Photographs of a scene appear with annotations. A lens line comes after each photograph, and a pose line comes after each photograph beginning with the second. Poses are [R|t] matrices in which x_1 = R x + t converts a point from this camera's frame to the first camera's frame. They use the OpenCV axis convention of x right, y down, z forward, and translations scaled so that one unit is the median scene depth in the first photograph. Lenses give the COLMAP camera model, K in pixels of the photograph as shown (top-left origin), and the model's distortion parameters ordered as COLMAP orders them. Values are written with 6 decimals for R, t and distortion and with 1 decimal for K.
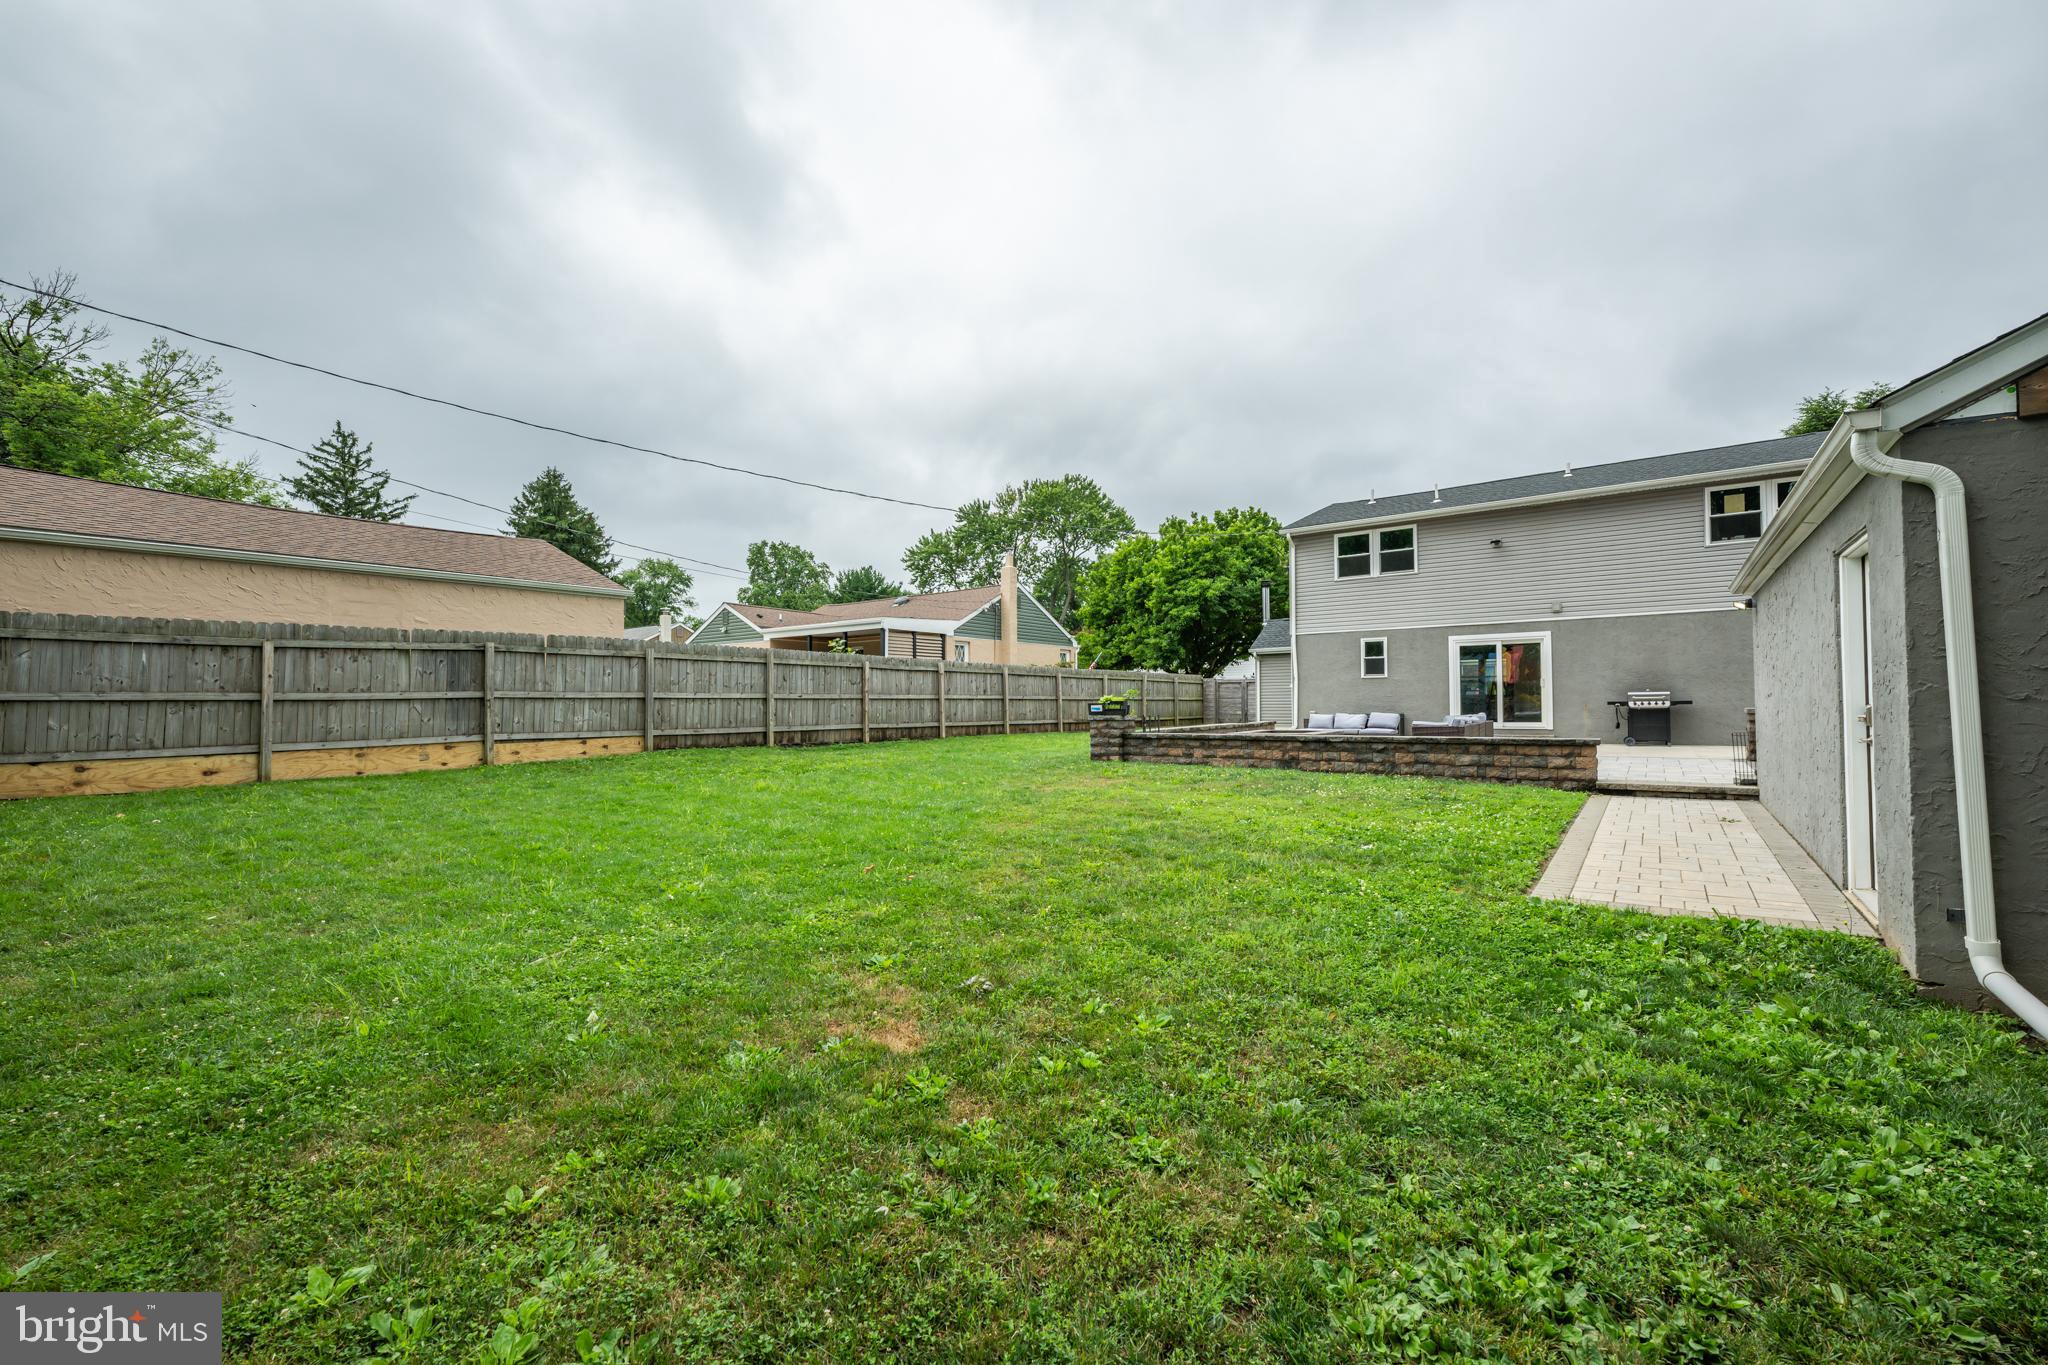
lens RADIAL K [[873.0, 0, 1002.9], [0, 873.0, 679.2], [0, 0, 1]] dist [0.001401, 0.000821]
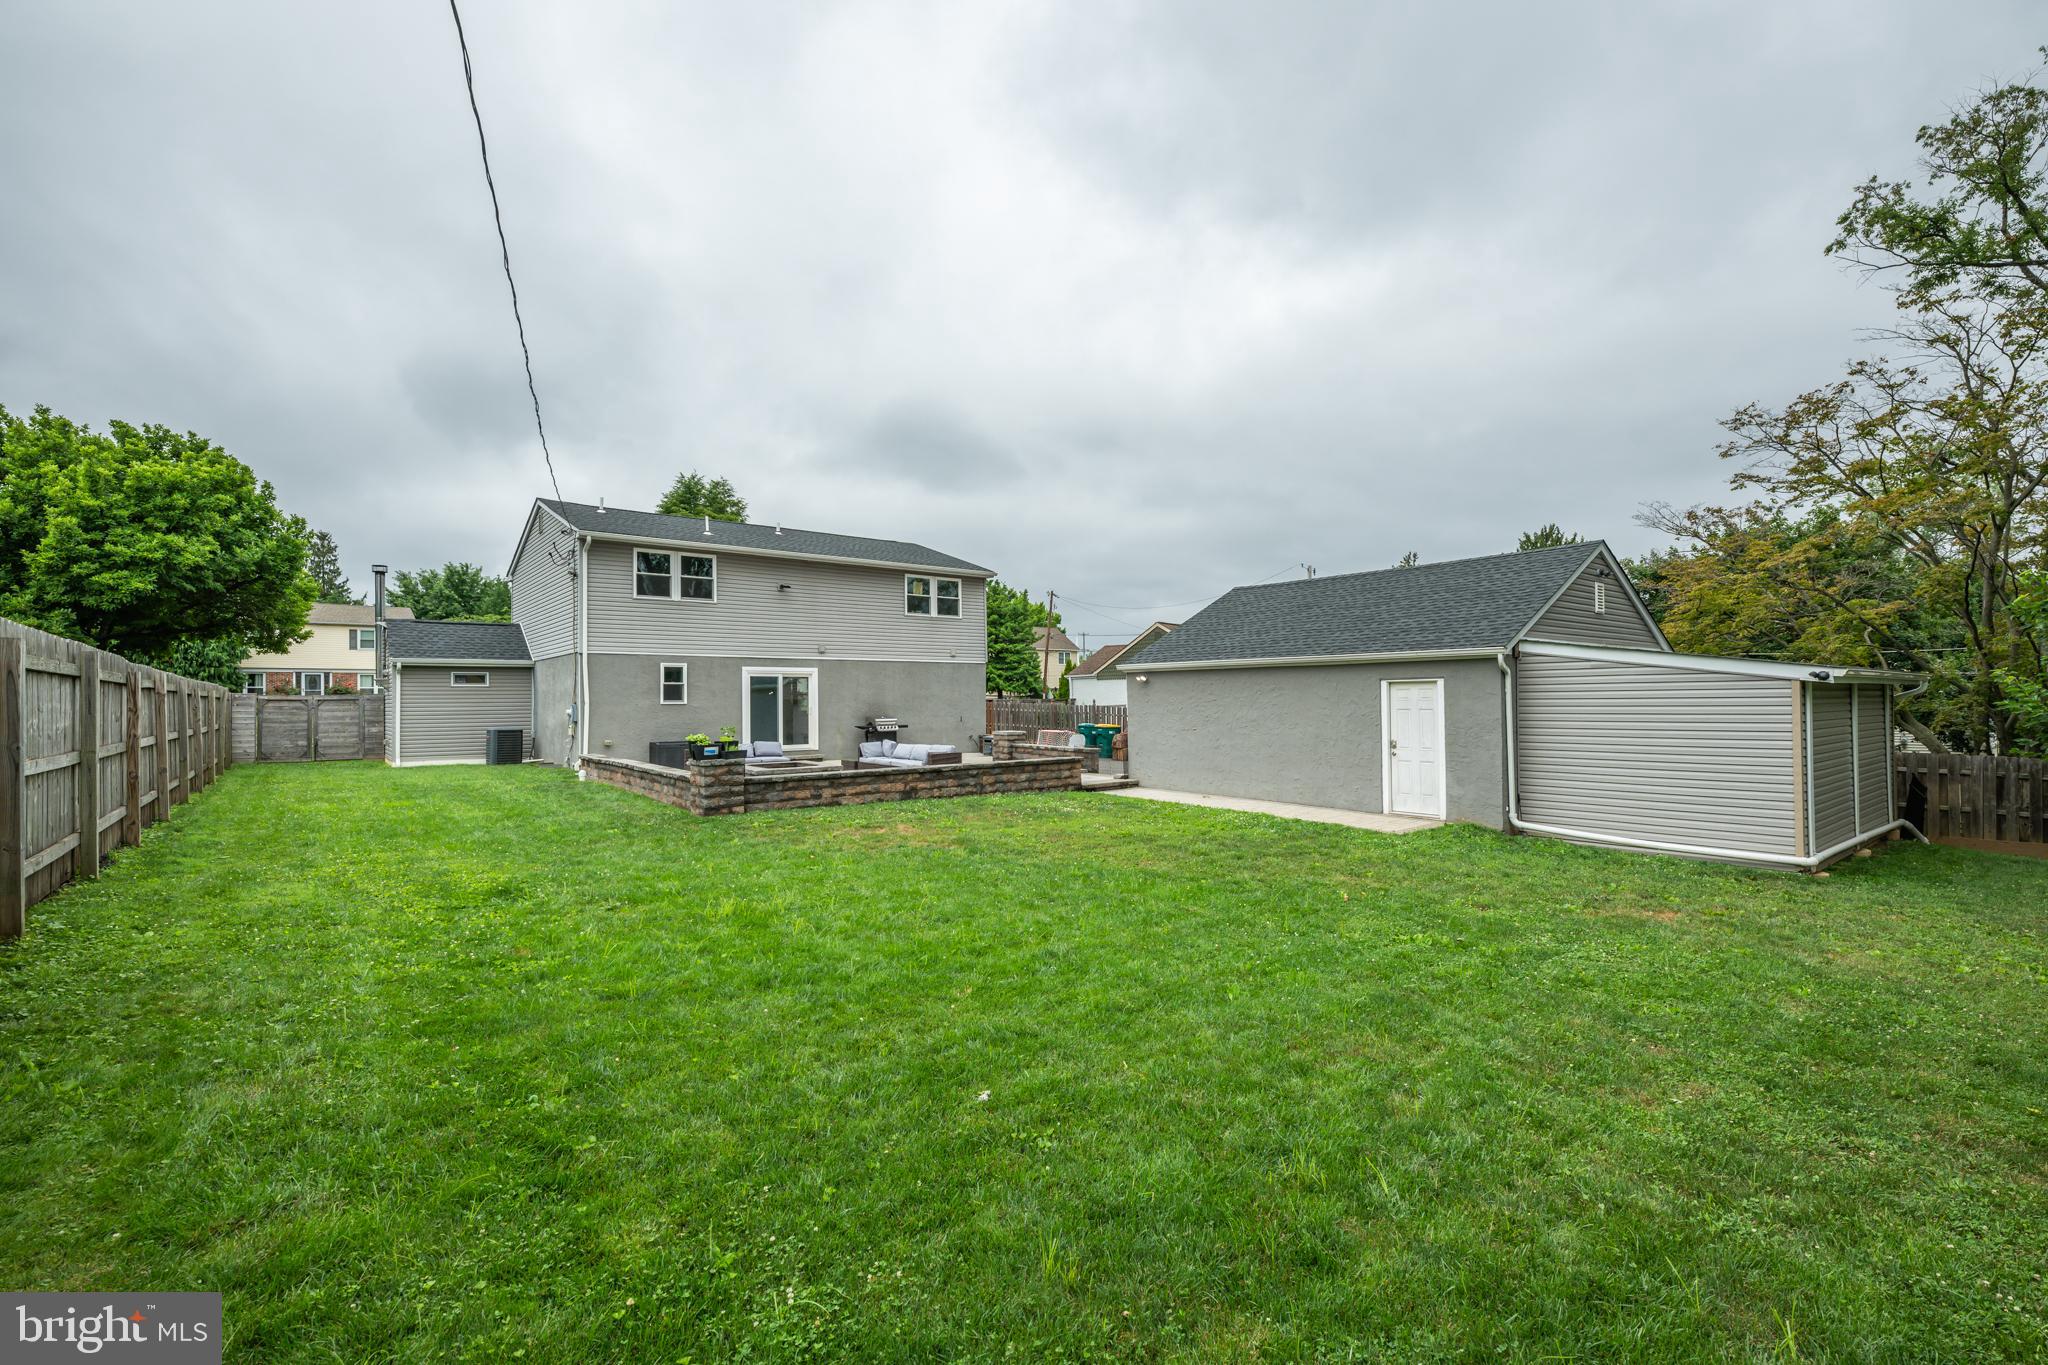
lens RADIAL K [[921.2, 0, 1033.6], [0, 921.2, 699.4], [0, 0, 1]] dist [0.001924, 0.000324]
pose [[0.203156, 0.006801, 0.979123, -0.615913], [-0.025469, 0.999674, -0.001660, -0.019006], [-0.978815, -0.024600, 0.203263, 0.492834]]
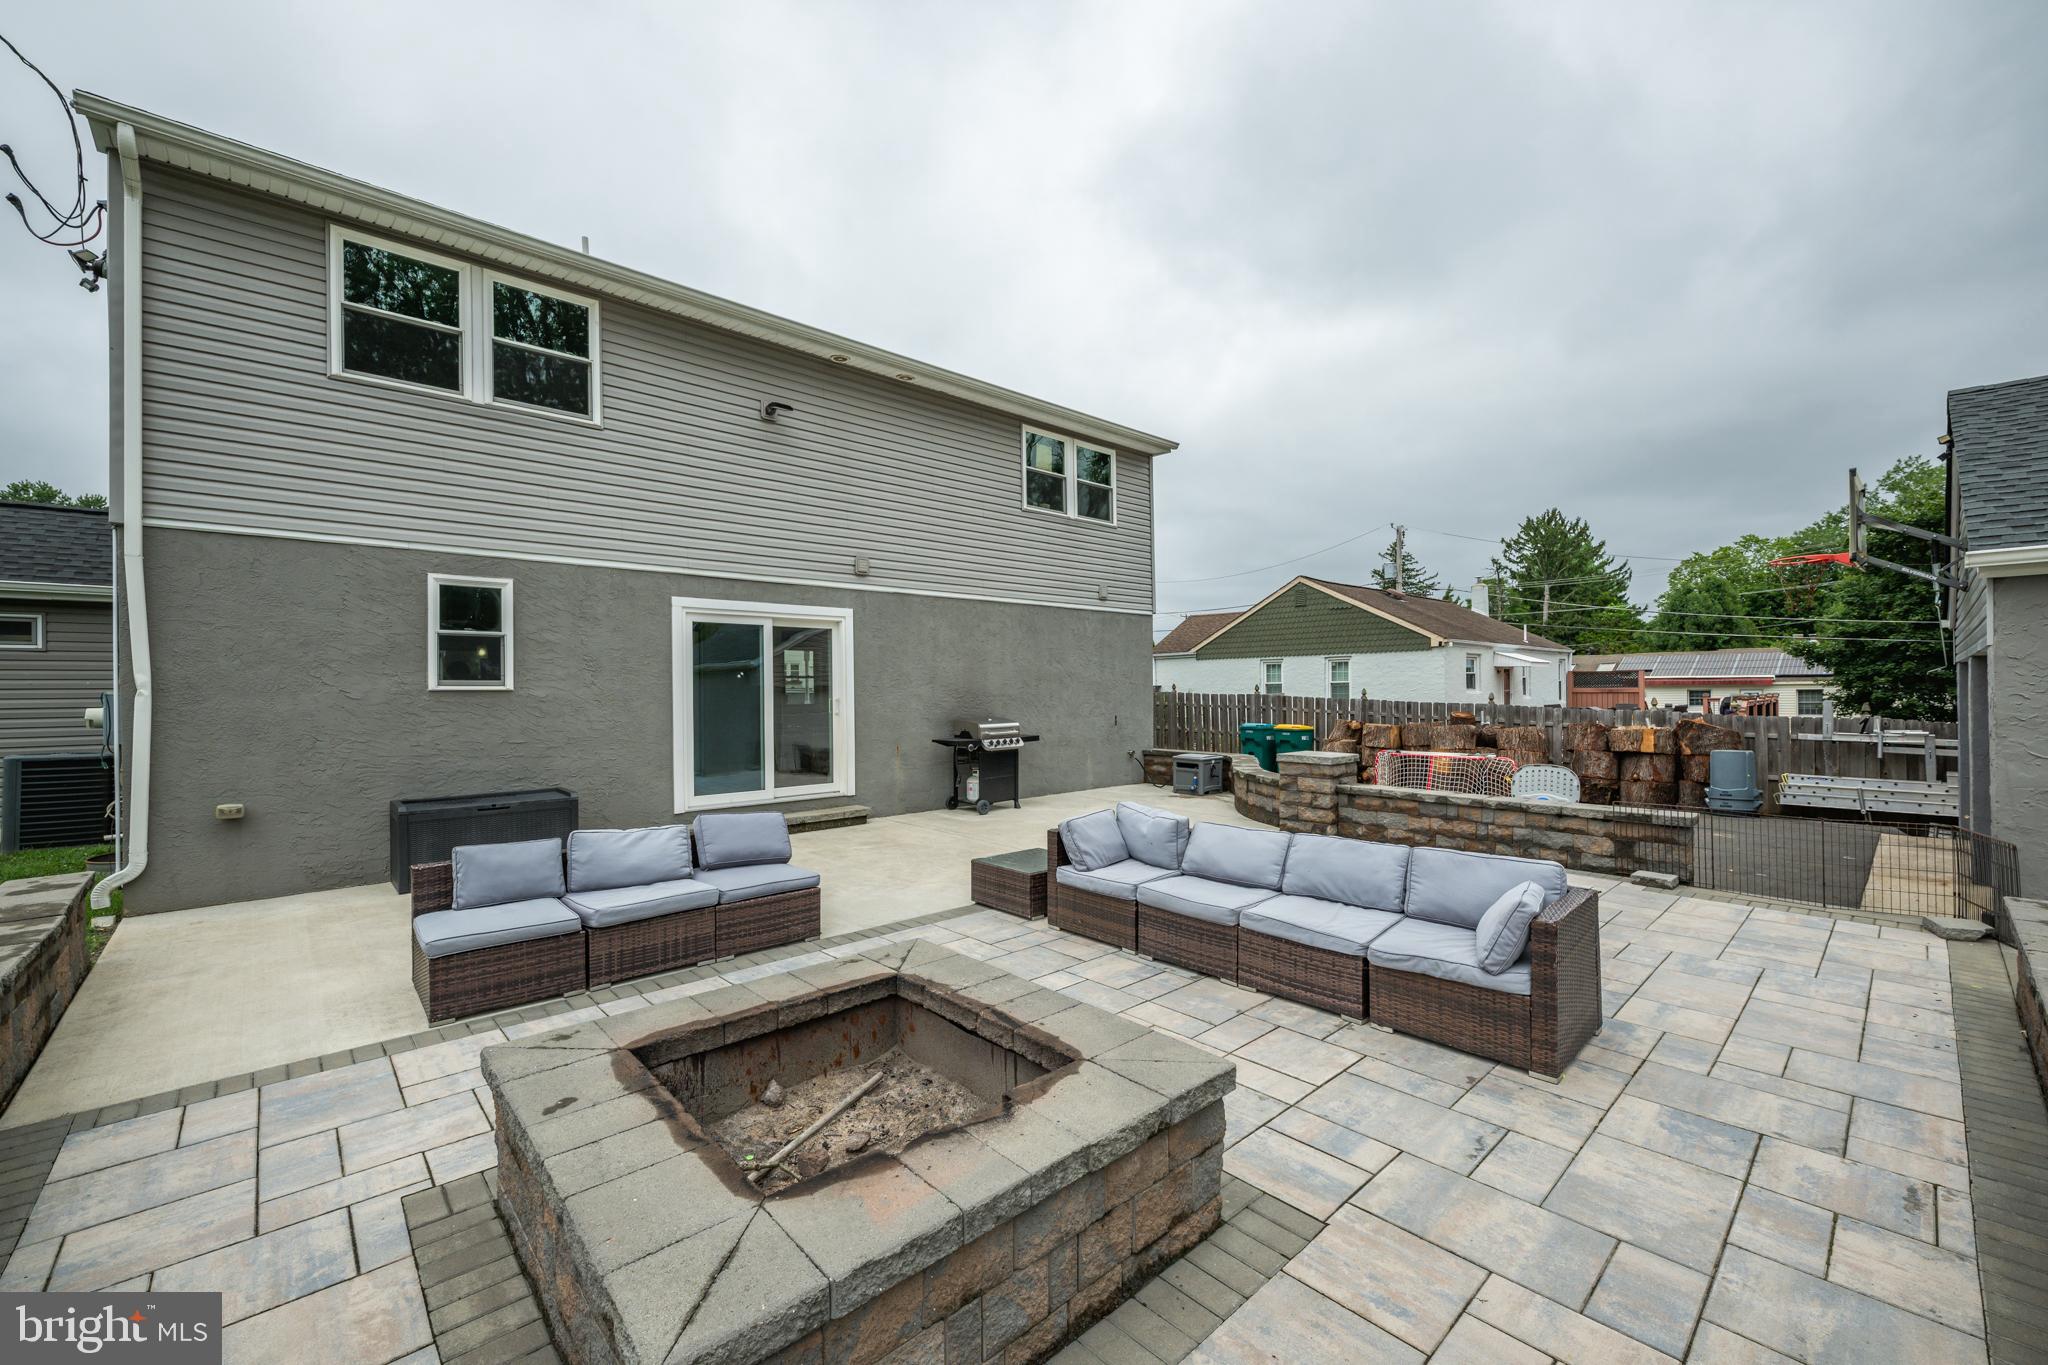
lens RADIAL K [[809.7, 0, 1013.1], [0, 809.7, 688.8], [0, 0, 1]] dist [0.001743, -0.000852]
pose [[0.160108, 0.008330, 0.987064, 0.173677], [-0.022838, 0.999728, -0.004733, -0.007386], [-0.986835, -0.021785, 0.160255, 0.907232]]
